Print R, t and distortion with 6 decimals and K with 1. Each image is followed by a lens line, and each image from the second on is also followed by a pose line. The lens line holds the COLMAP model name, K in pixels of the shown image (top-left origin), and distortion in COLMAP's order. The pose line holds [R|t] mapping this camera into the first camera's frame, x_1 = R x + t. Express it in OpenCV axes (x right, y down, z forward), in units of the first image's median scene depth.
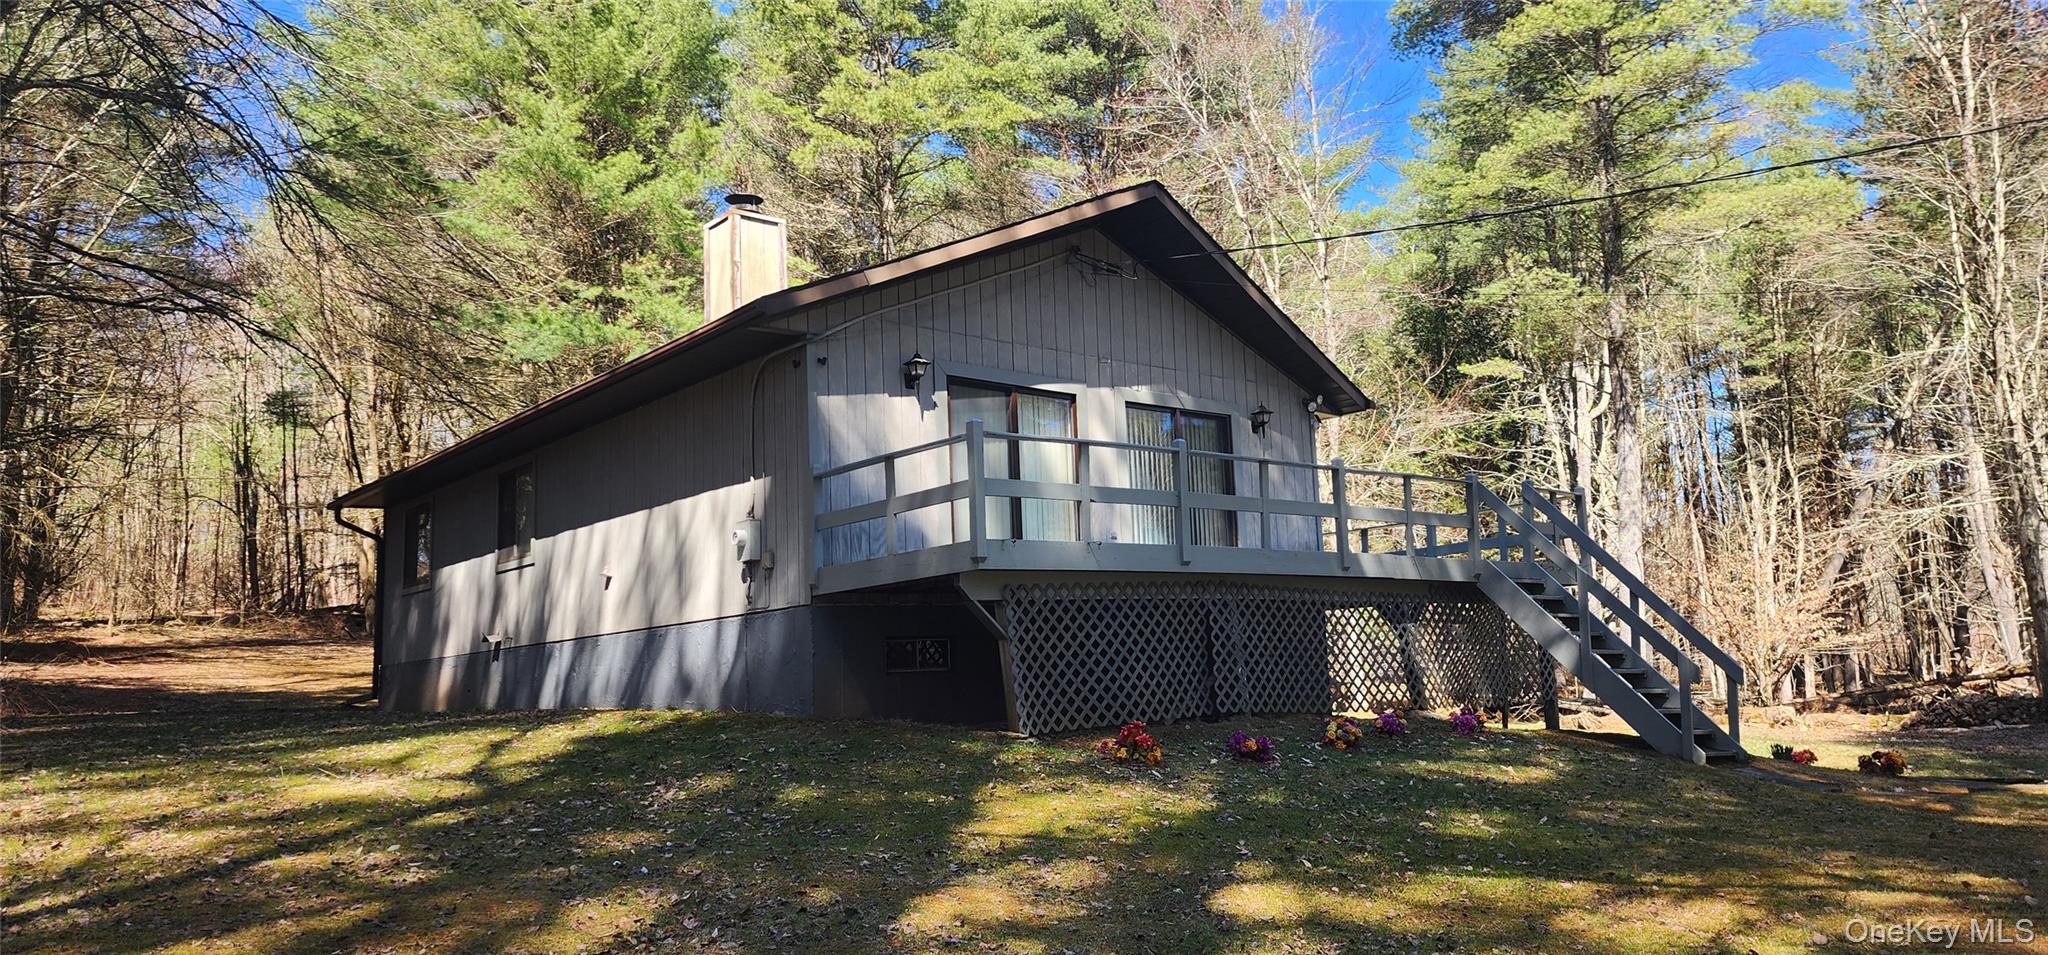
lens RADIAL K [[1327.0, 0, 1024.0], [0, 1327.0, 477.5], [0, 0, 1]] dist [0.003323, 0.000110]
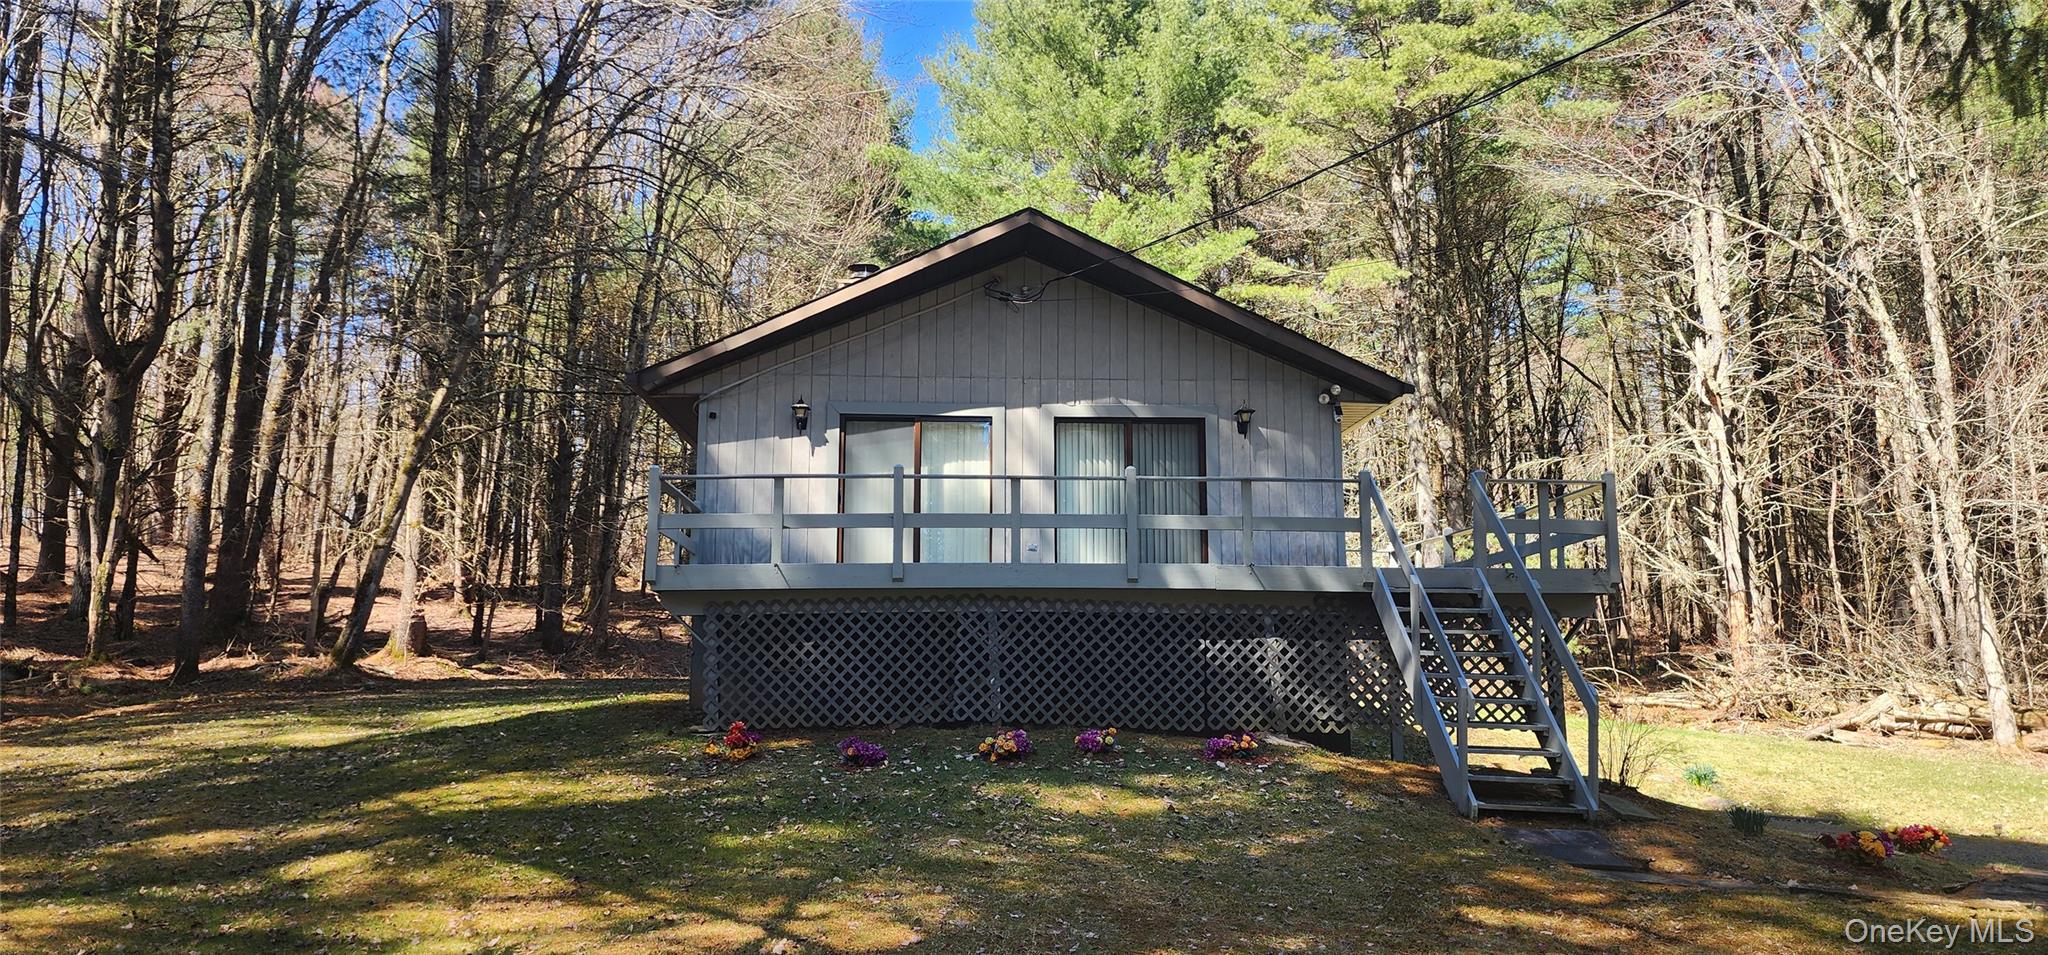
lens RADIAL K [[1327.0, 0, 1024.0], [0, 1327.0, 477.5], [0, 0, 1]] dist [0.003323, 0.000110]
pose [[0.822052, -0.053688, -0.566876, 0.723860], [0.057978, 0.998263, -0.010468, -0.001563], [0.566453, -0.024261, 0.823737, 0.146629]]
